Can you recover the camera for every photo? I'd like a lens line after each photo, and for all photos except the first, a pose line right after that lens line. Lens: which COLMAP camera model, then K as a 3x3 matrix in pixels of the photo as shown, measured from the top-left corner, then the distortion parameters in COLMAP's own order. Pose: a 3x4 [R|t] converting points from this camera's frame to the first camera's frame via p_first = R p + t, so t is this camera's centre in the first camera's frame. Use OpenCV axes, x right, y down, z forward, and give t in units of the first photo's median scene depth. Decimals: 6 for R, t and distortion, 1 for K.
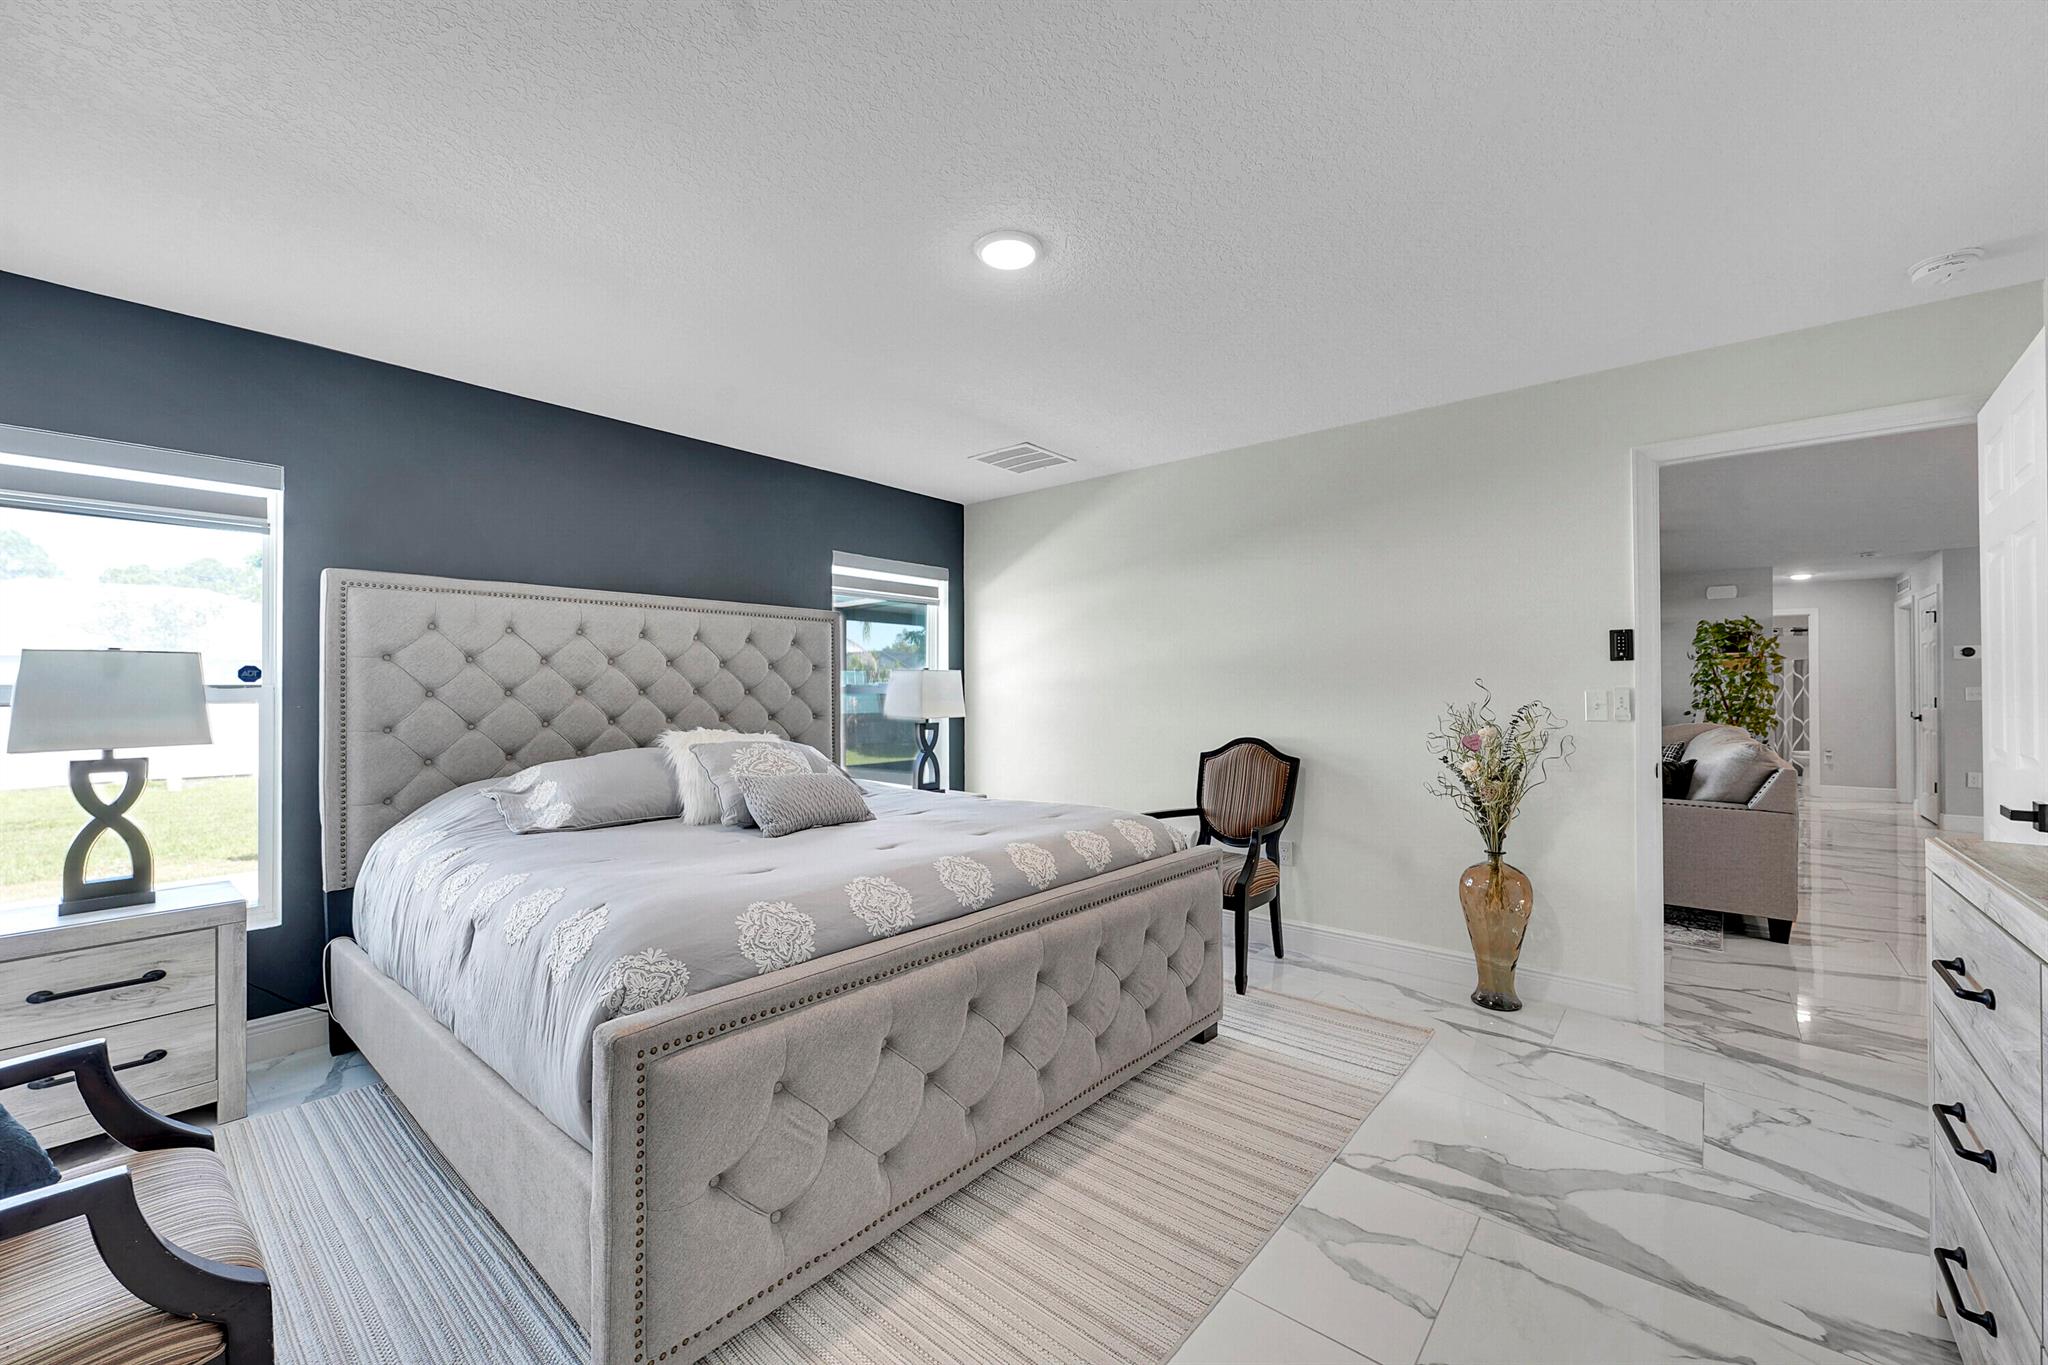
lens RADIAL K [[808.3, 0, 1028.0], [0, 808.3, 682.6], [0, 0, 1]] dist [-0.001972, -0.000203]
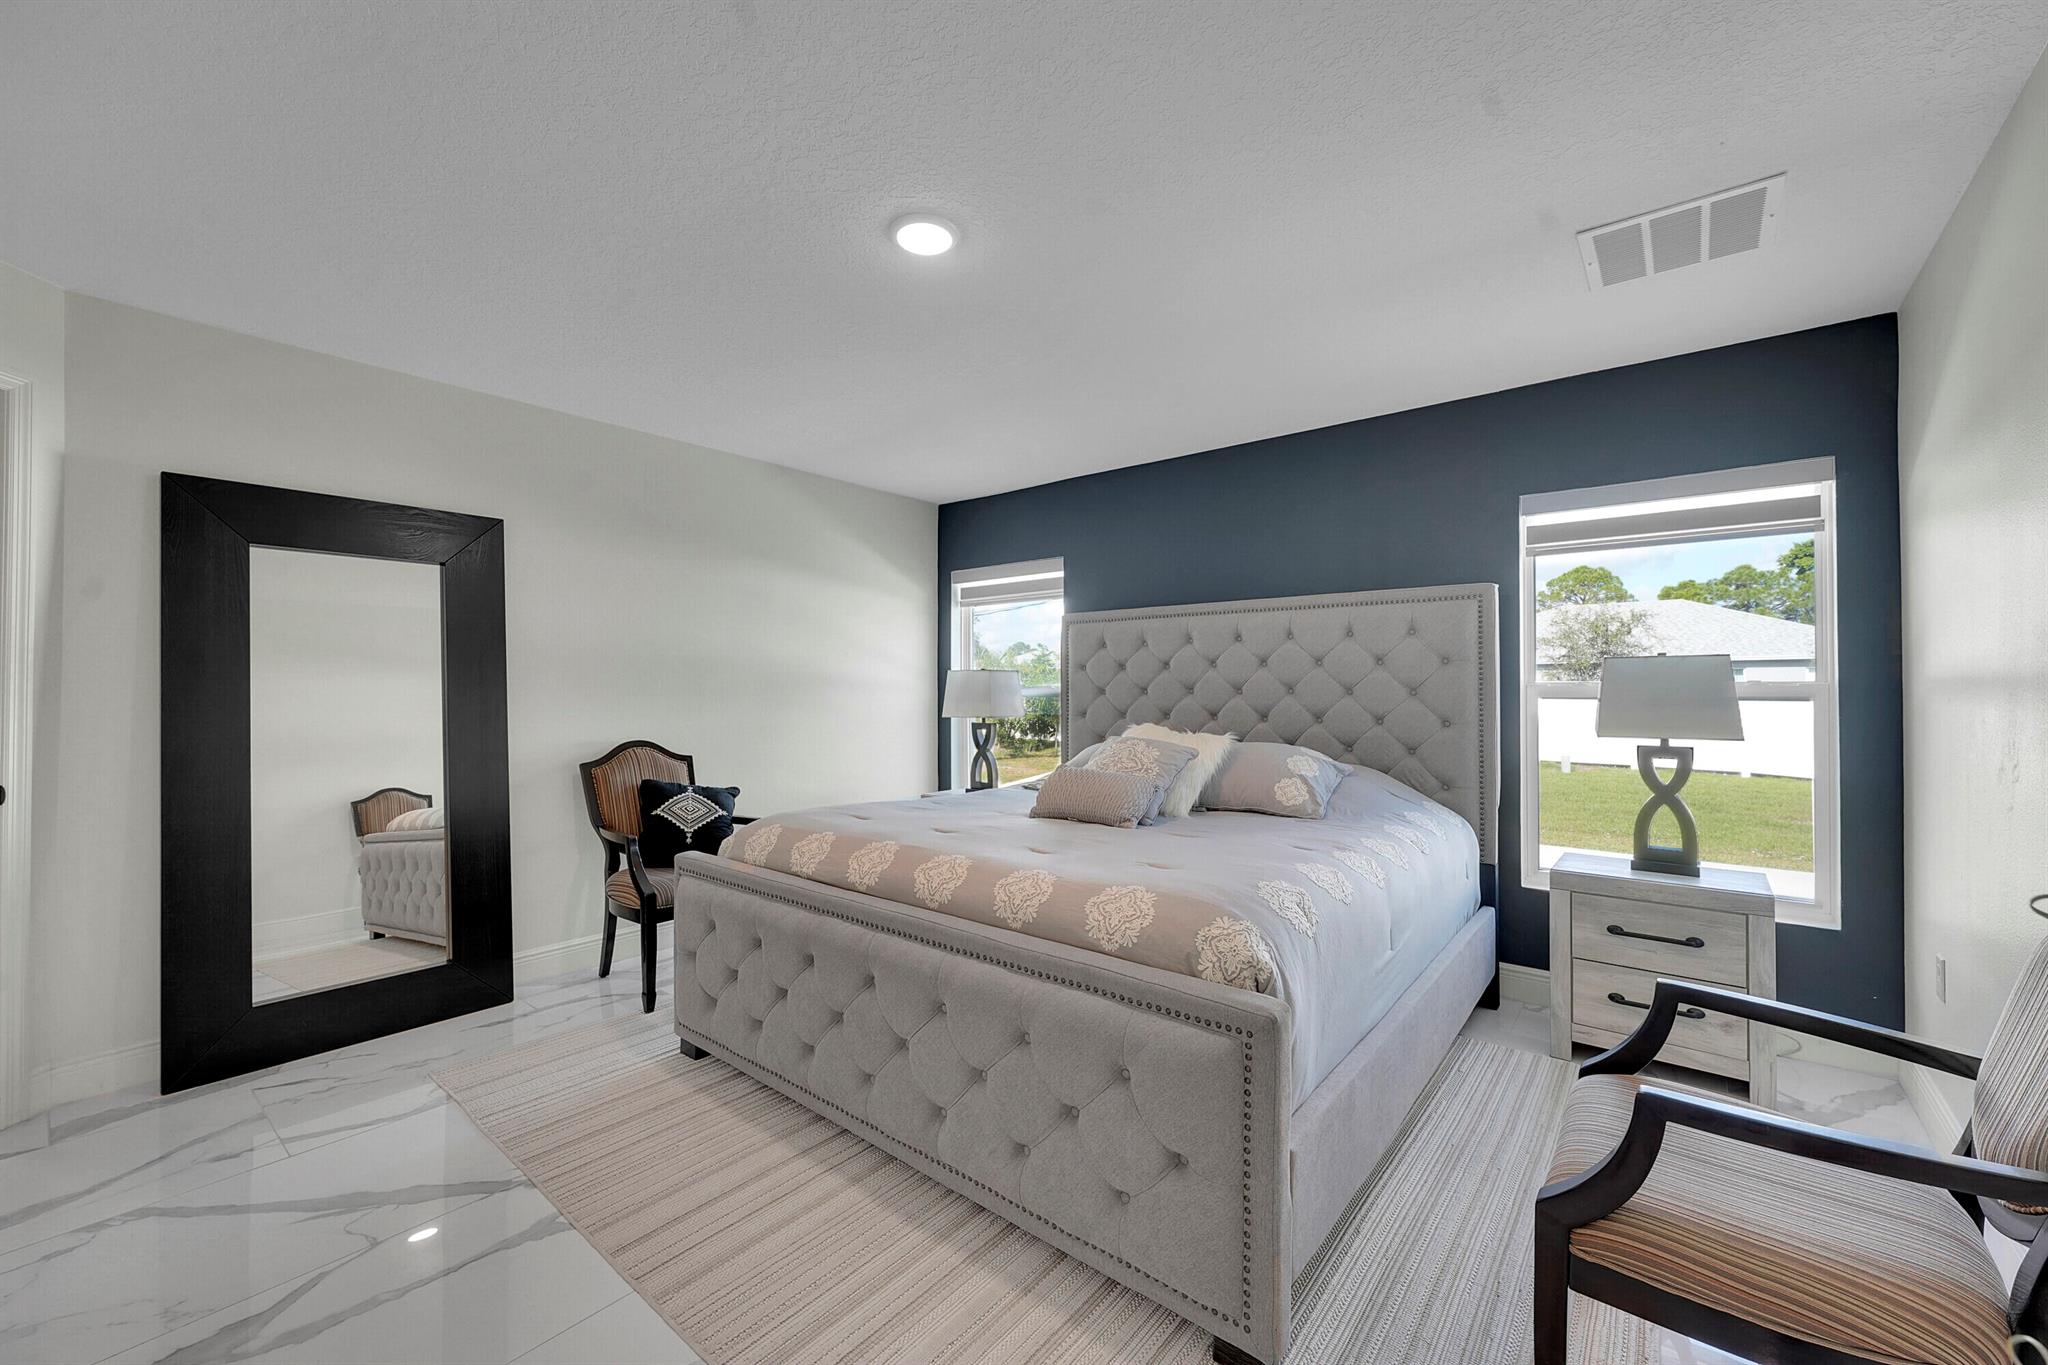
lens RADIAL K [[808.3, 0, 1028.0], [0, 808.3, 682.6], [0, 0, 1]] dist [-0.001972, -0.000203]
pose [[0.021466, -0.006899, -0.999746, 0.090064], [0.007840, 0.999947, -0.006732, 0.000822], [0.999739, -0.007693, 0.021519, 0.105071]]
